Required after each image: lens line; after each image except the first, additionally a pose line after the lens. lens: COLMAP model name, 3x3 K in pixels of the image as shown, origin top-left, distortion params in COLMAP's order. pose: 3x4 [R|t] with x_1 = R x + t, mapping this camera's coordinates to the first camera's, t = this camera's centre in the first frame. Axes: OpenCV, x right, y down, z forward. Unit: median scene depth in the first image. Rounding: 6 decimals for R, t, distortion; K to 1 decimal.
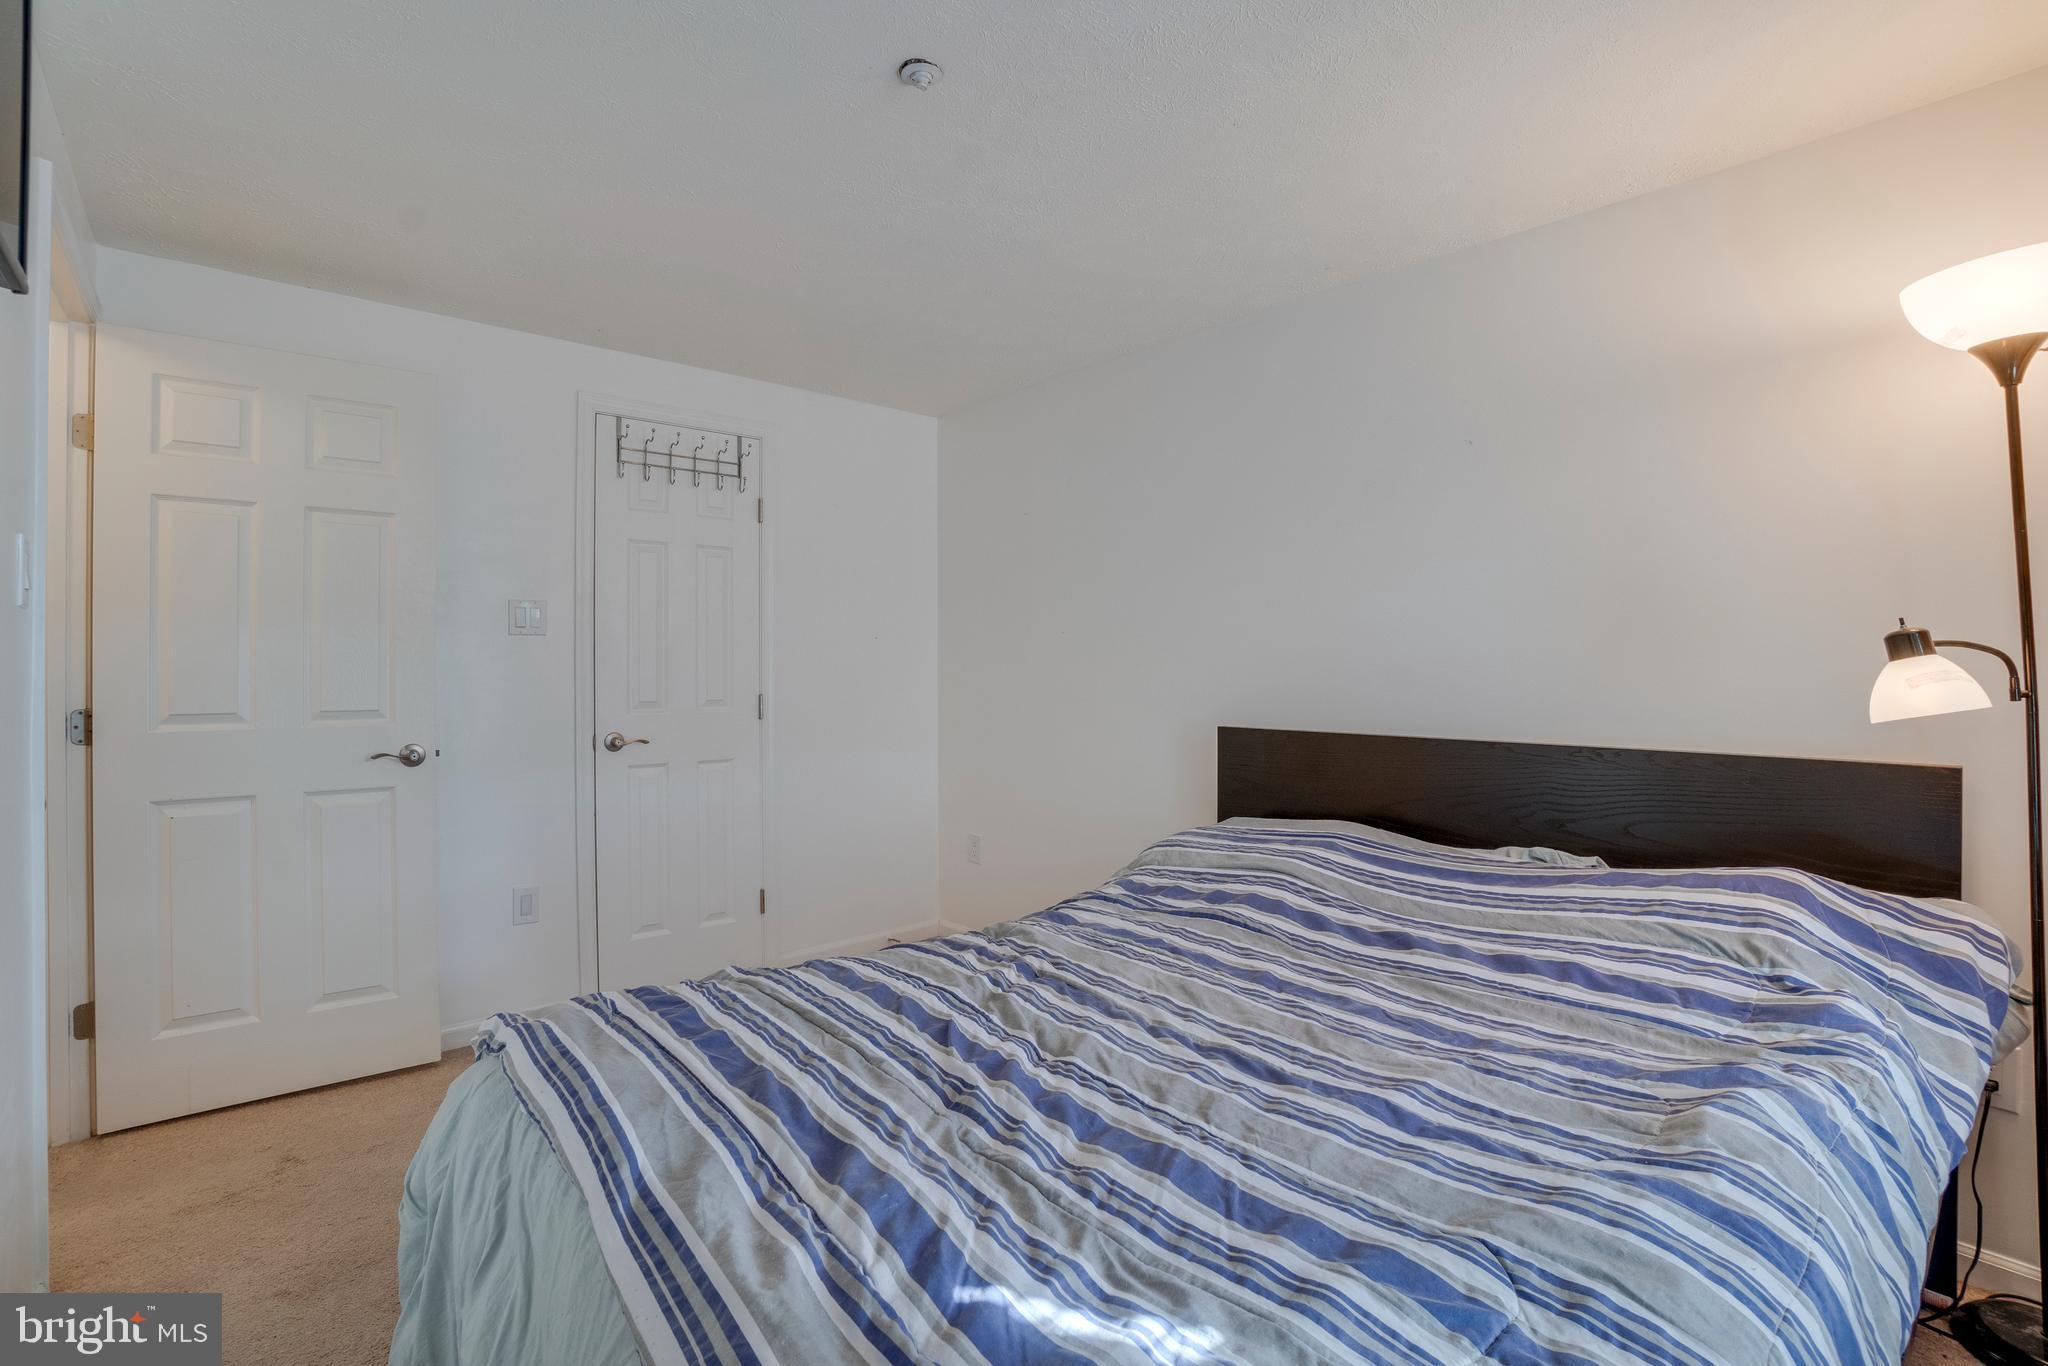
lens RADIAL K [[929.8, 0, 1021.1], [0, 929.8, 671.9], [0, 0, 1]] dist [-0.074486, 0.022720]
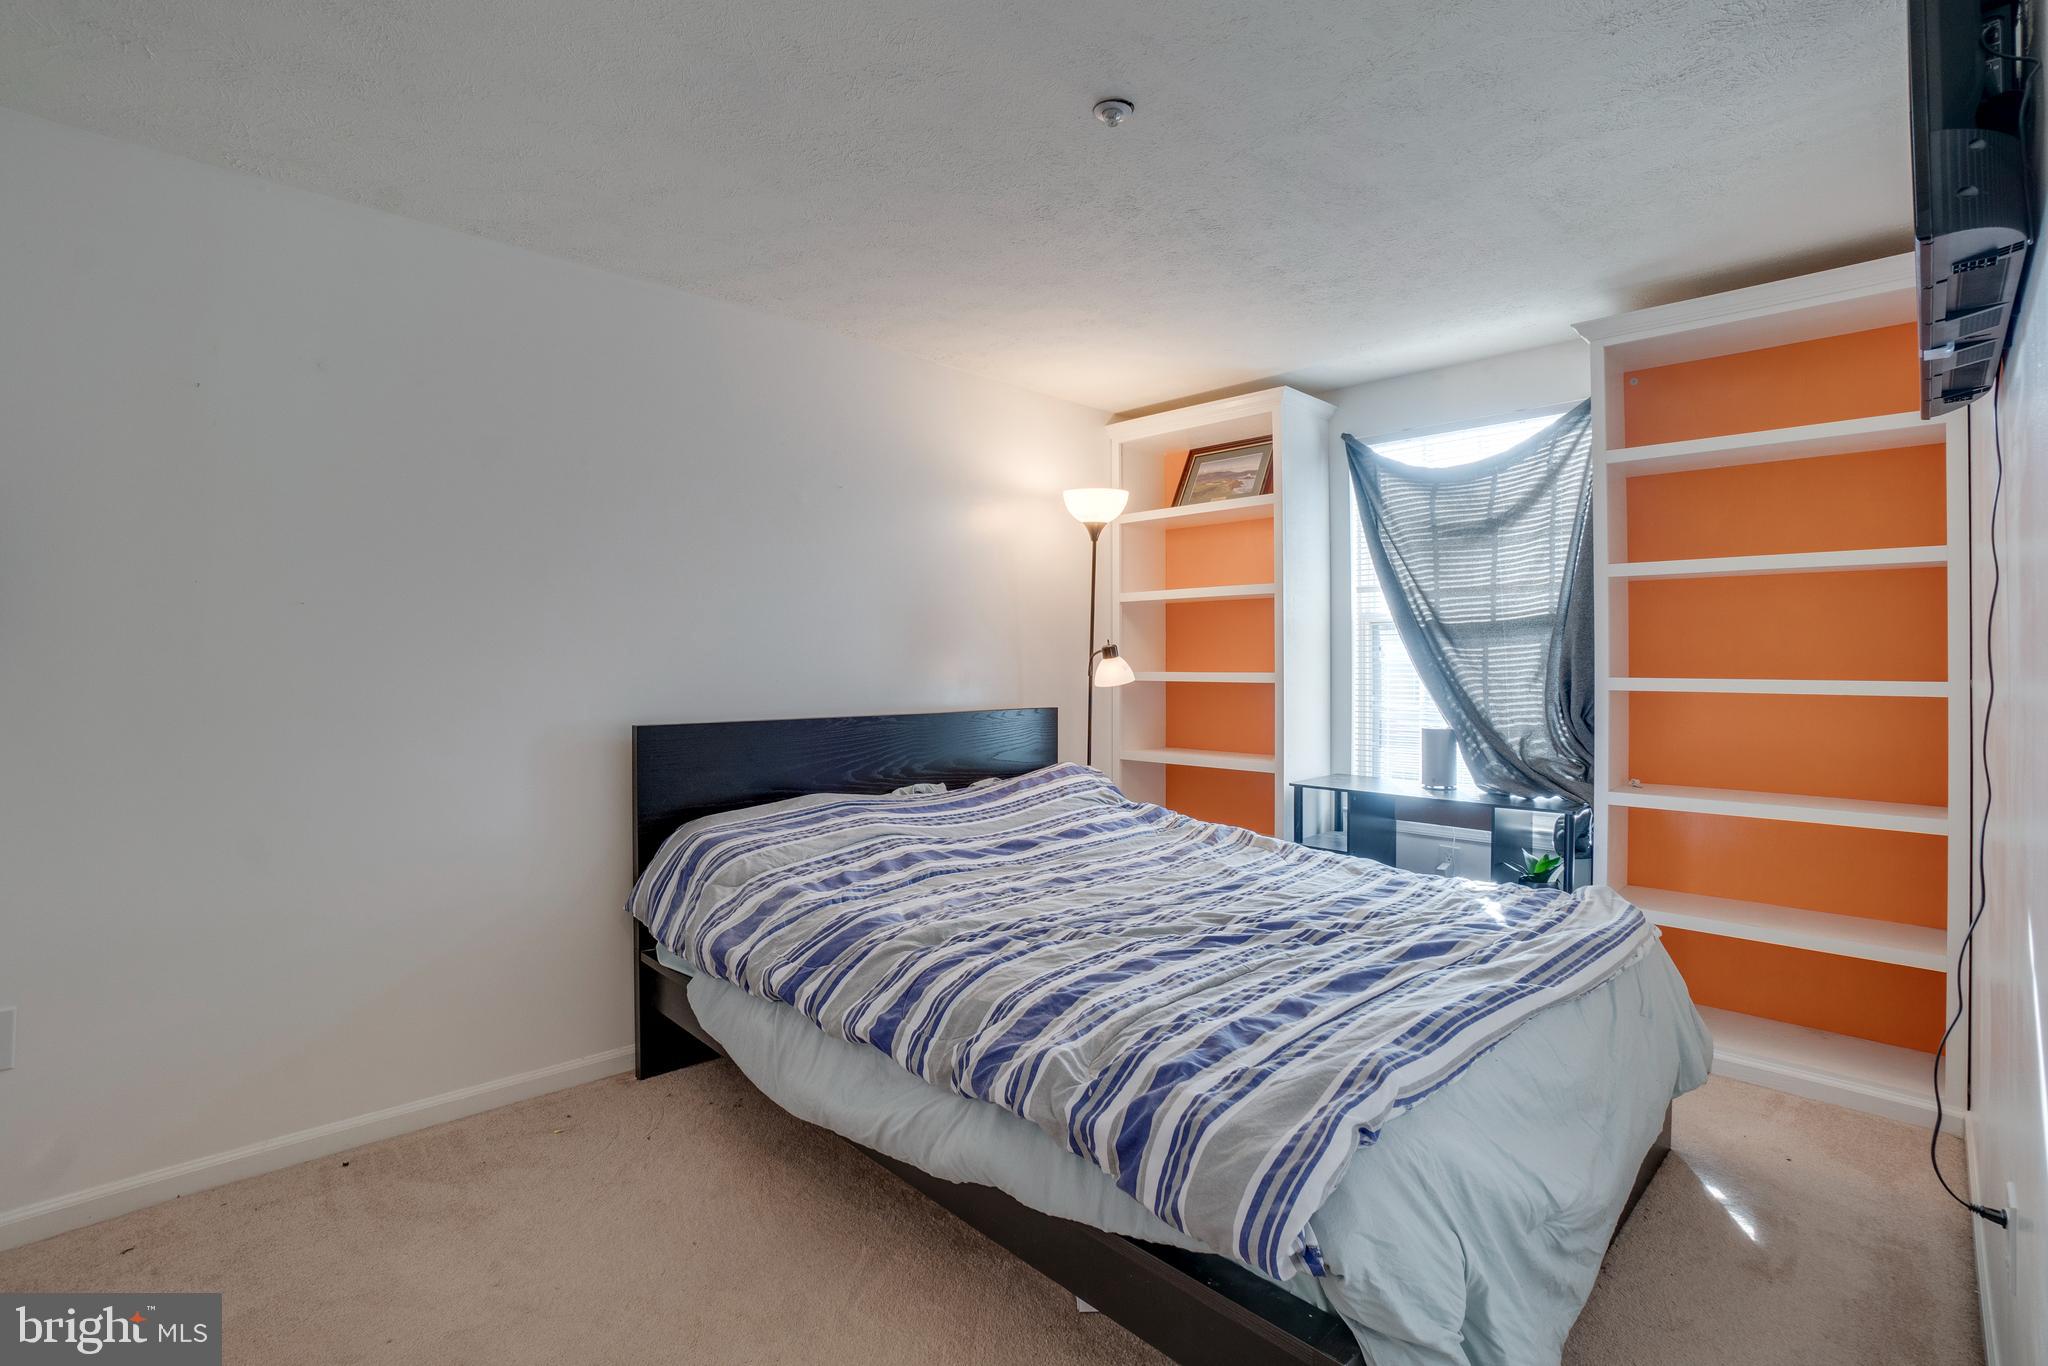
lens RADIAL K [[929.8, 0, 1021.1], [0, 929.8, 671.9], [0, 0, 1]] dist [-0.074486, 0.022720]
pose [[-0.048273, -0.009287, 0.998791, -1.045219], [-0.002798, 0.999954, 0.009163, -0.001197], [-0.998830, -0.002352, -0.048297, 1.028151]]
